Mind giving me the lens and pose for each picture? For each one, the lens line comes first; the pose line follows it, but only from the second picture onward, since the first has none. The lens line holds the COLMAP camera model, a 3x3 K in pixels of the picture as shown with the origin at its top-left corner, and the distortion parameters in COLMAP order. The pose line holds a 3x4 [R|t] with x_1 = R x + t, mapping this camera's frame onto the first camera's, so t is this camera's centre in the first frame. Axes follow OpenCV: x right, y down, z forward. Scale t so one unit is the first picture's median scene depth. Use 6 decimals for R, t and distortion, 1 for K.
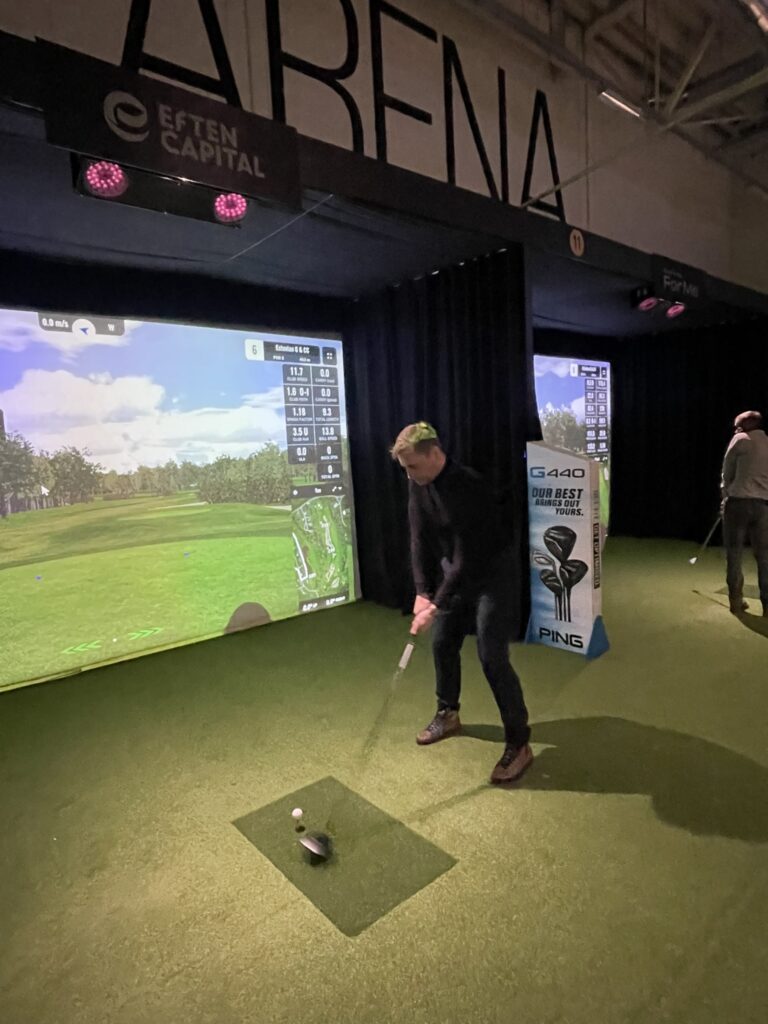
lens RADIAL K [[590.1, 0, 382.4], [0, 590.1, 514.8], [0, 0, 1]] dist [-0.005973, -0.006106]
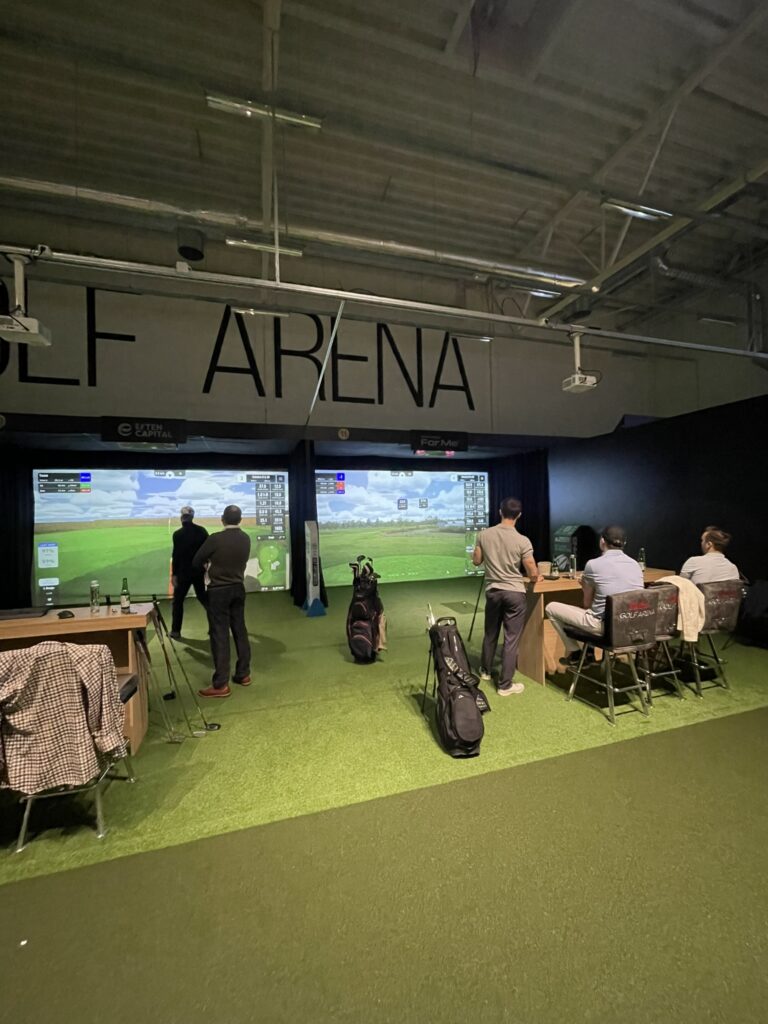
lens RADIAL K [[413.6, 0, 390.1], [0, 413.6, 514.2], [0, 0, 1]] dist [0.000710, 0.000039]
pose [[0.924955, 0.032992, -0.378643, 1.172421], [-0.070220, 0.993909, -0.084933, -0.035243], [0.373535, 0.105147, 0.921638, -0.386751]]
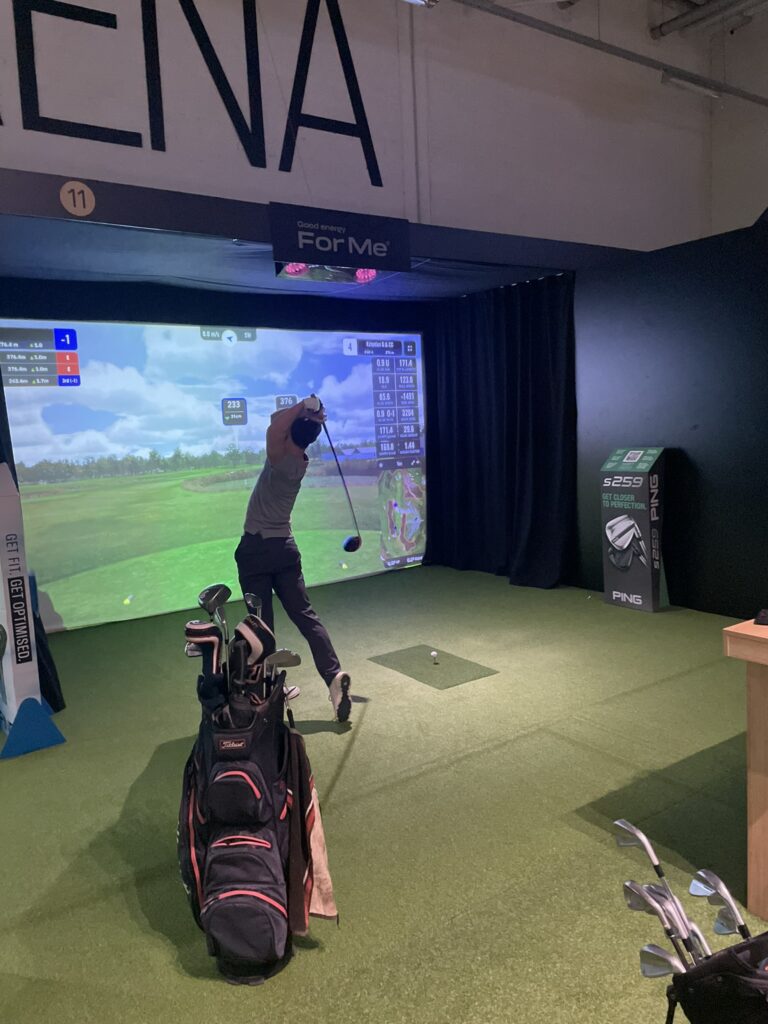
lens RADIAL K [[759.9, 0, 377.5], [0, 759.9, 510.5], [0, 0, 1]] dist [0.070857, -0.084917]
pose [[0.995275, 0.013769, -0.096115, 0.861532], [-0.013439, 0.999901, 0.004081, -0.075958], [0.096162, -0.002770, 0.995362, 0.056840]]
